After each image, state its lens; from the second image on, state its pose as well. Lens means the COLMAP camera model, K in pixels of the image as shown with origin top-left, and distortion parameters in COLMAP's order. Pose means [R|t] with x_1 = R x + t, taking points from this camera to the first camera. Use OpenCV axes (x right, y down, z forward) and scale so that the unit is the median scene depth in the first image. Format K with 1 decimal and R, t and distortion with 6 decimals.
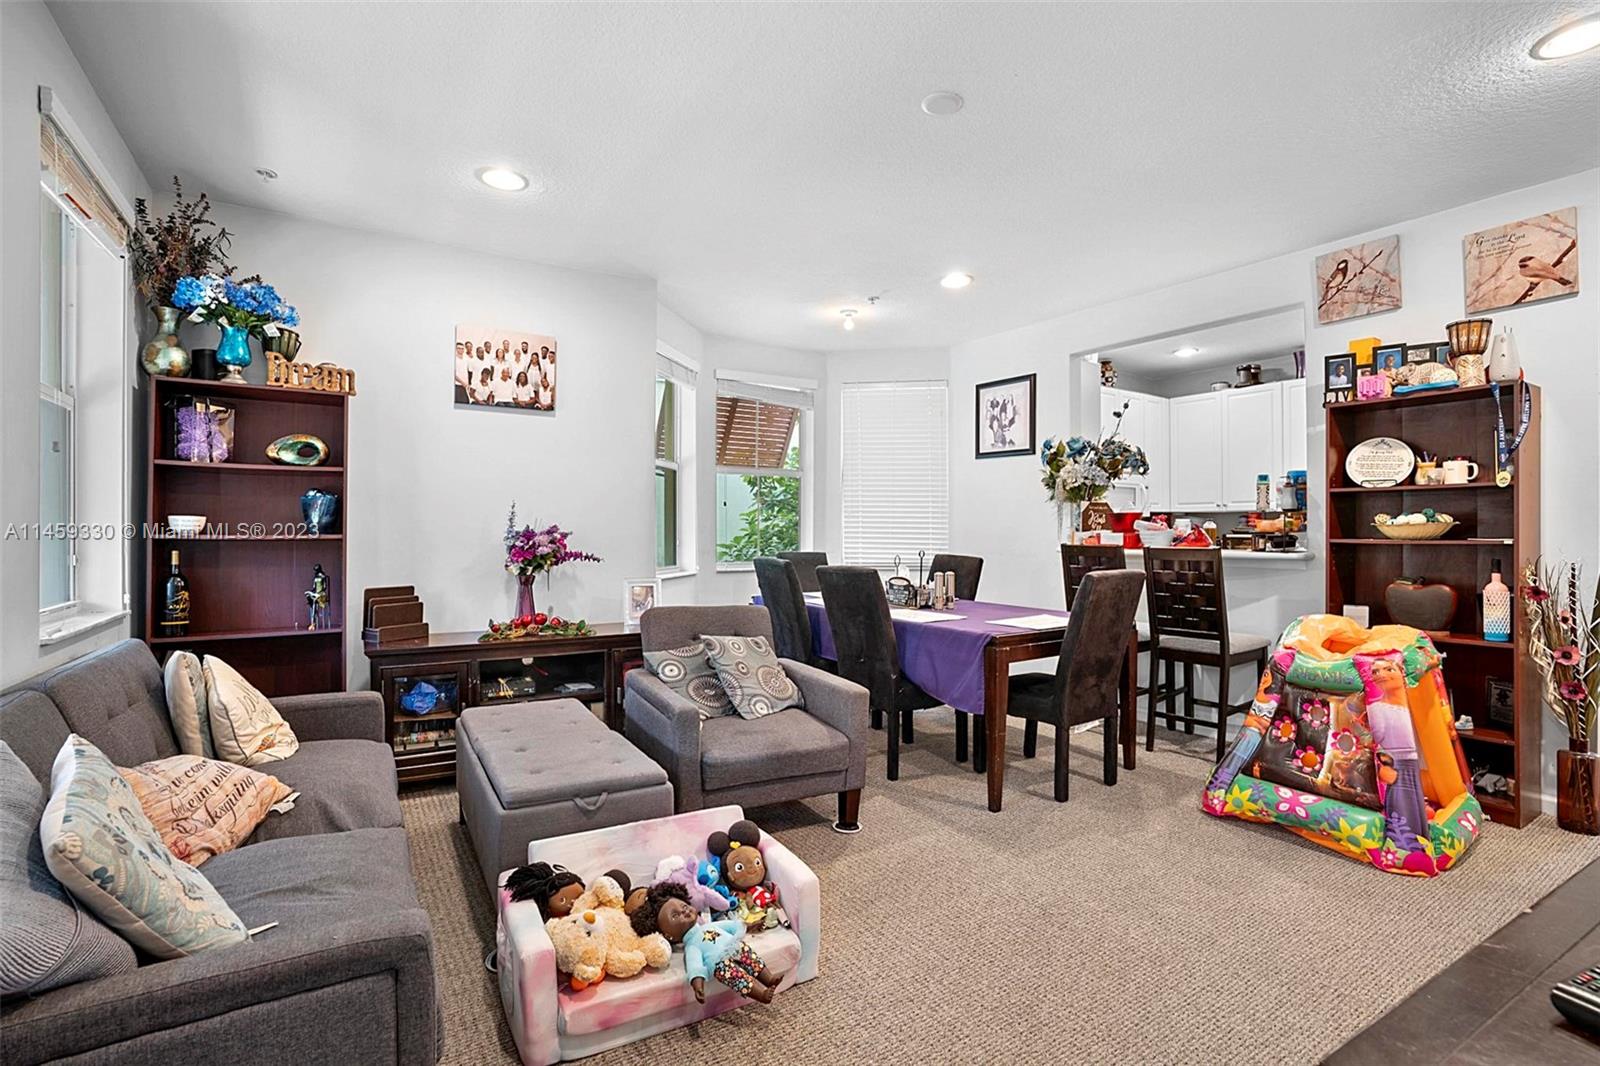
lens RADIAL K [[764.3, 0, 804.4], [0, 764.3, 519.9], [0, 0, 1]] dist [-0.049439, 0.000173]
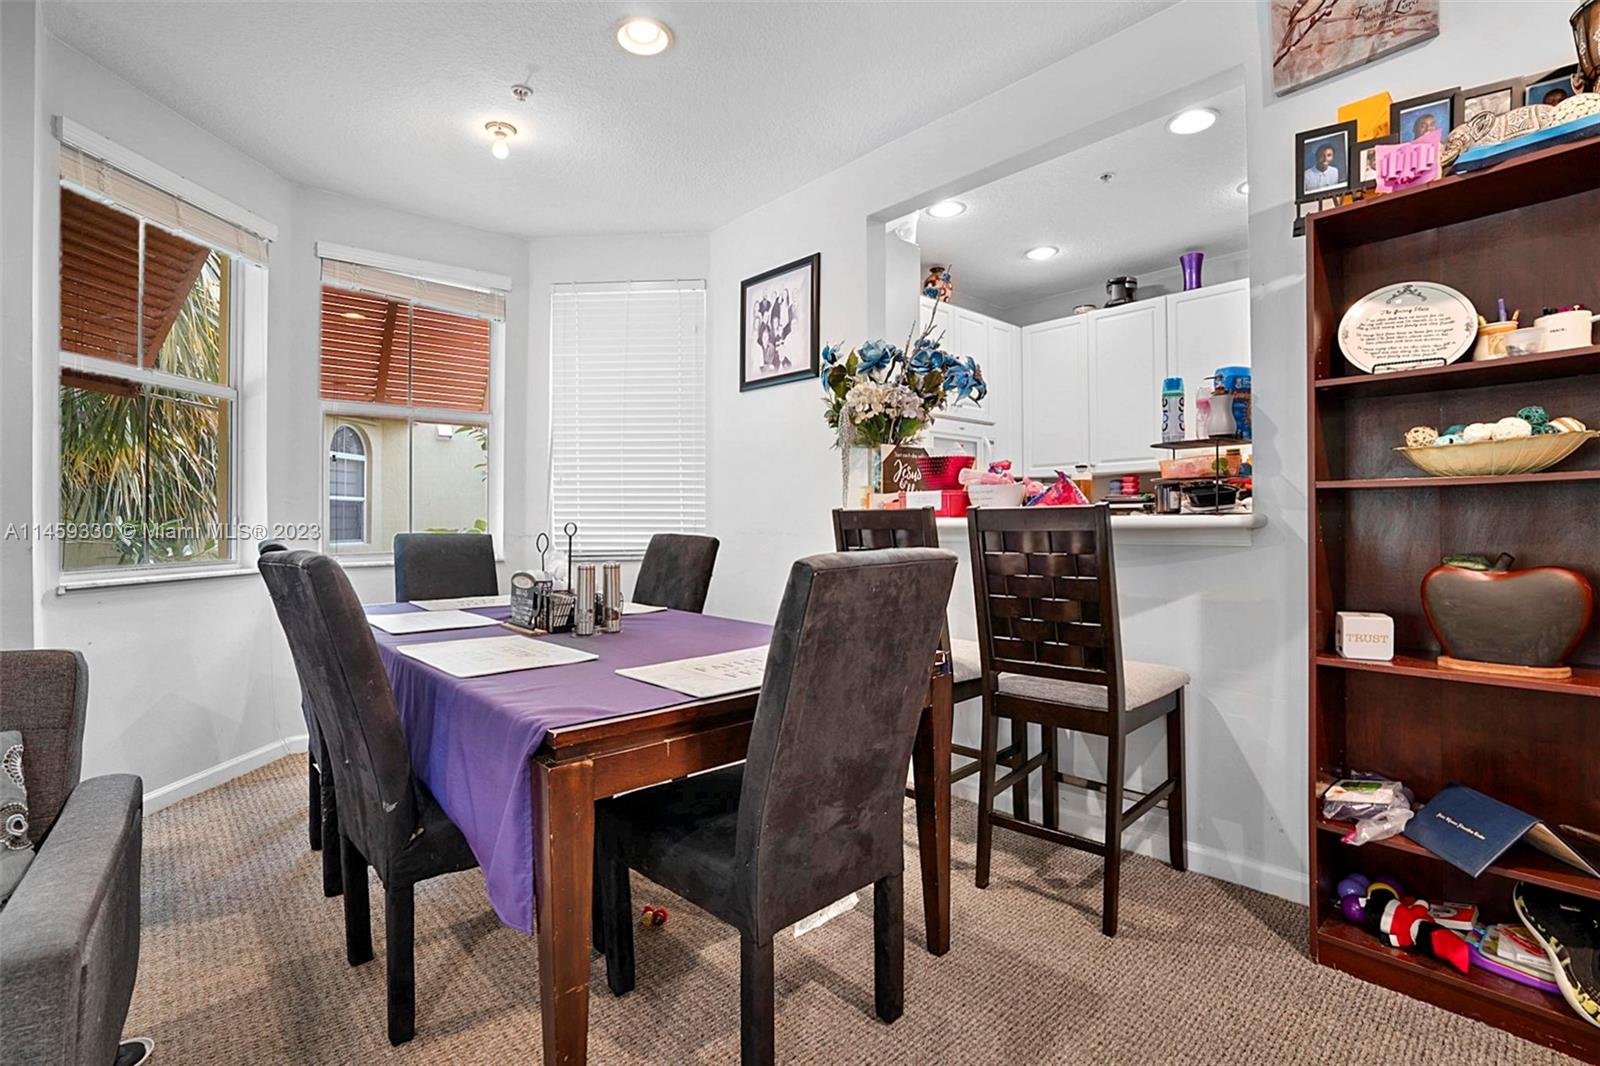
lens RADIAL K [[745.5, 0, 800.0], [0, 745.5, 533.0], [0, 0, 1]] dist [-0.045476, -0.000102]
pose [[0.988395, -0.016792, 0.150973, 0.242952], [0.012964, 0.999570, 0.026306, 0.036481], [-0.151350, -0.024044, 0.988188, 0.481983]]
